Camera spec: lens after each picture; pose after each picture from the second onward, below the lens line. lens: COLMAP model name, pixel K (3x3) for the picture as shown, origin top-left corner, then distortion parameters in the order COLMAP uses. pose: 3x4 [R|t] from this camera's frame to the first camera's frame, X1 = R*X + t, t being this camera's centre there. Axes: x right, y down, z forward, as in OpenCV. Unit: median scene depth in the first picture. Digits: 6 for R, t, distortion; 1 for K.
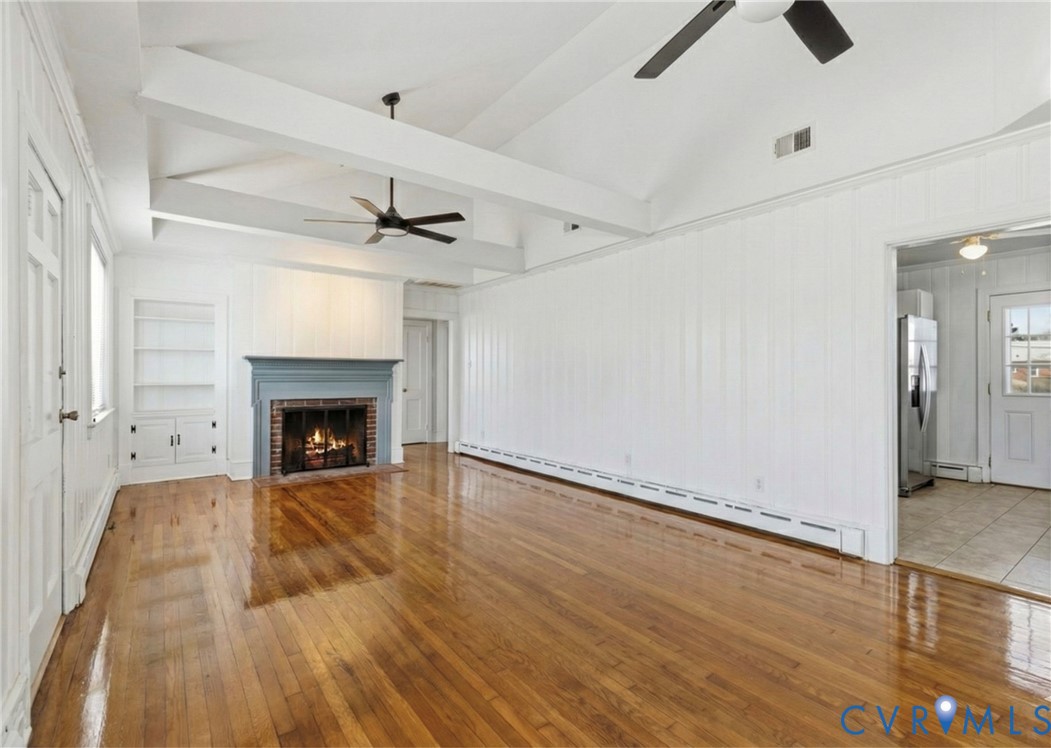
lens RADIAL K [[506.4, 0, 529.3], [0, 506.4, 370.4], [0, 0, 1]] dist [-0.017991, -0.000317]
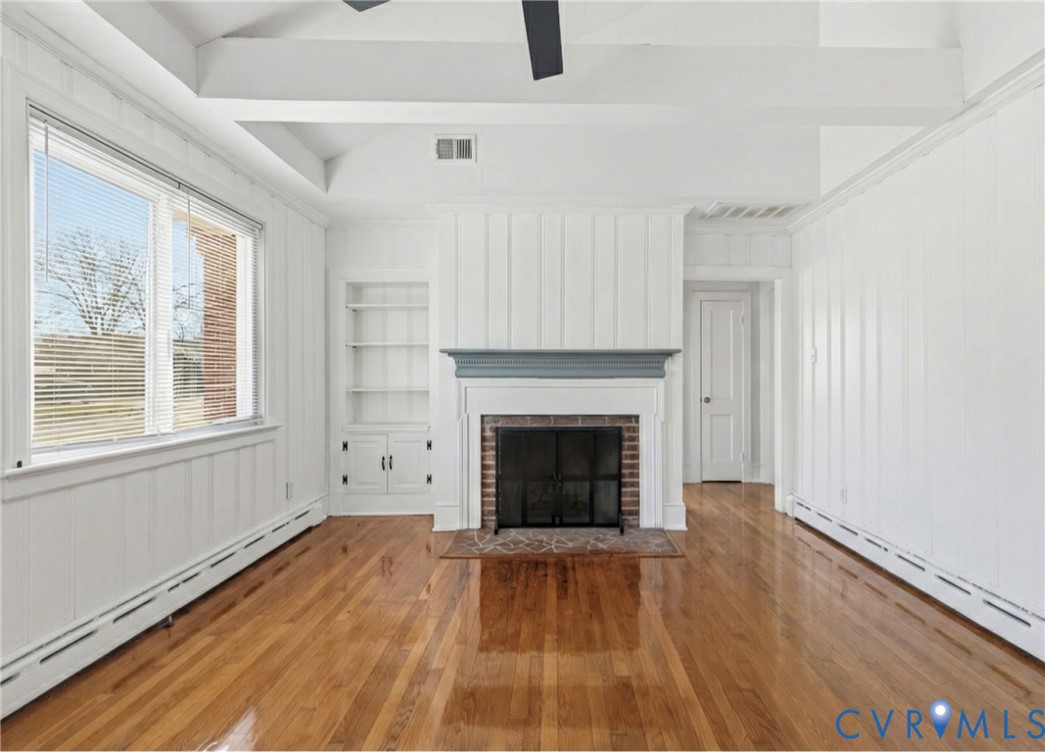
lens RADIAL K [[578.7, 0, 523.5], [0, 578.7, 372.0], [0, 0, 1]] dist [-0.002964, -0.000958]
pose [[0.832121, -0.008080, -0.554535, -0.038970], [0.008544, 0.999962, -0.001750, 0.003523], [0.554528, -0.003282, 0.832159, 0.370569]]
